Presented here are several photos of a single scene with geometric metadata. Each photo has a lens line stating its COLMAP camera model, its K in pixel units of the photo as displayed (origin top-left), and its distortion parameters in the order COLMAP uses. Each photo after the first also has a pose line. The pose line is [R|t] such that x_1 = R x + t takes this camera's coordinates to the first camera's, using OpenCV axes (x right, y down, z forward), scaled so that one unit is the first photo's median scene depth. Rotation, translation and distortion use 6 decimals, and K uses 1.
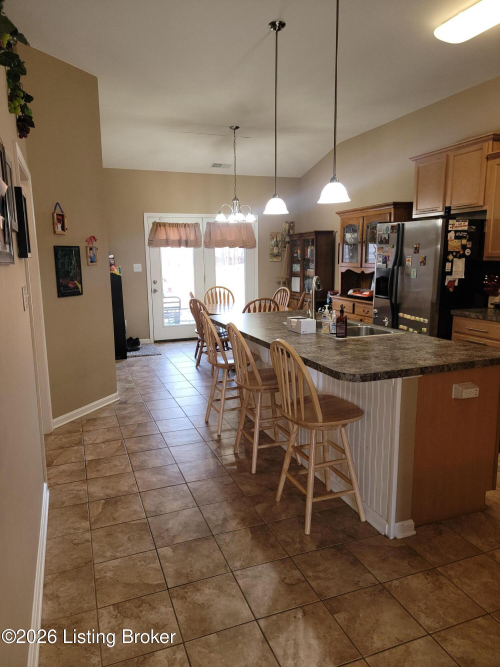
lens RADIAL K [[465.5, 0, 247.7], [0, 465.5, 333.3], [0, 0, 1]] dist [0.080006, -0.057298]
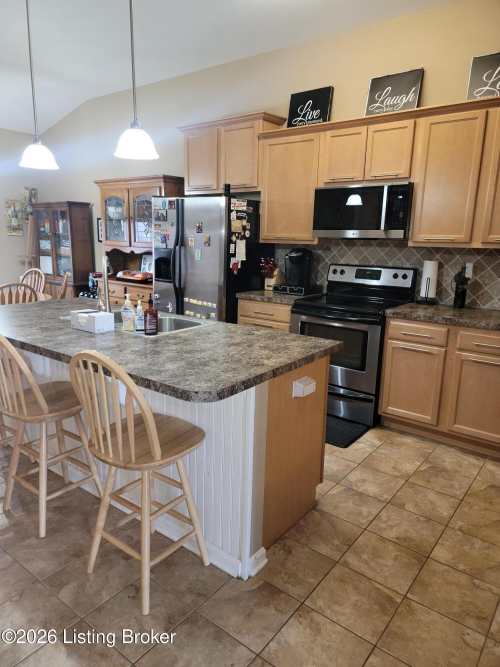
lens RADIAL K [[465.5, 0, 246.4], [0, 465.5, 334.1], [0, 0, 1]] dist [0.080006, -0.057298]
pose [[0.861149, -0.076601, 0.502548, -0.038437], [0.054666, 0.996803, 0.058265, -0.019238], [-0.505405, -0.022702, 0.862584, 0.152135]]
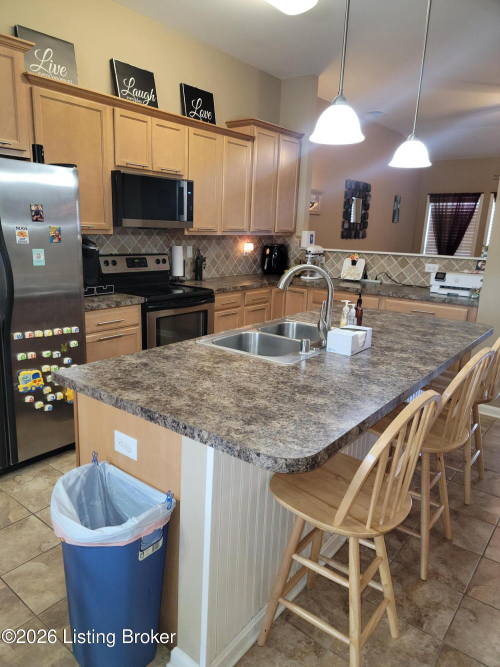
lens RADIAL K [[465.5, 0, 249.4], [0, 465.5, 334.1], [0, 0, 1]] dist [0.080006, -0.057298]
pose [[-0.513807, -0.201627, 0.833876, -0.272551], [0.112278, 0.947826, 0.298362, -0.178577], [-0.850527, 0.246926, -0.464361, 1.054005]]
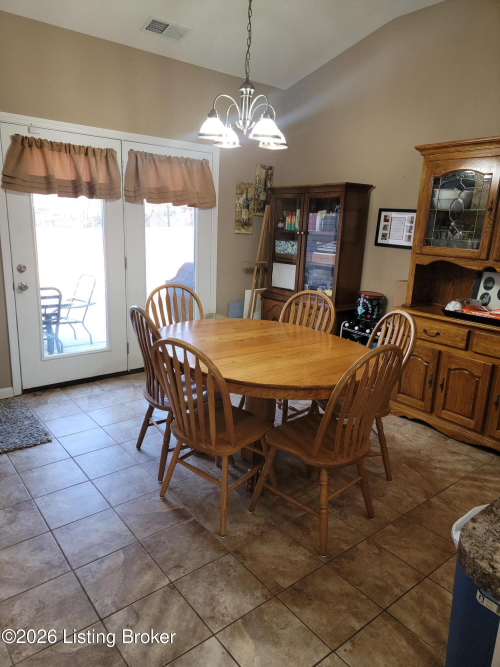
lens RADIAL K [[465.5, 0, 244.8], [0, 465.5, 332.8], [0, 0, 1]] dist [0.080006, -0.057298]
pose [[0.952743, -0.020915, 0.303057, -0.213575], [-0.000494, 0.997519, 0.070395, -0.129733], [-0.303778, -0.067218, 0.950369, 0.784157]]
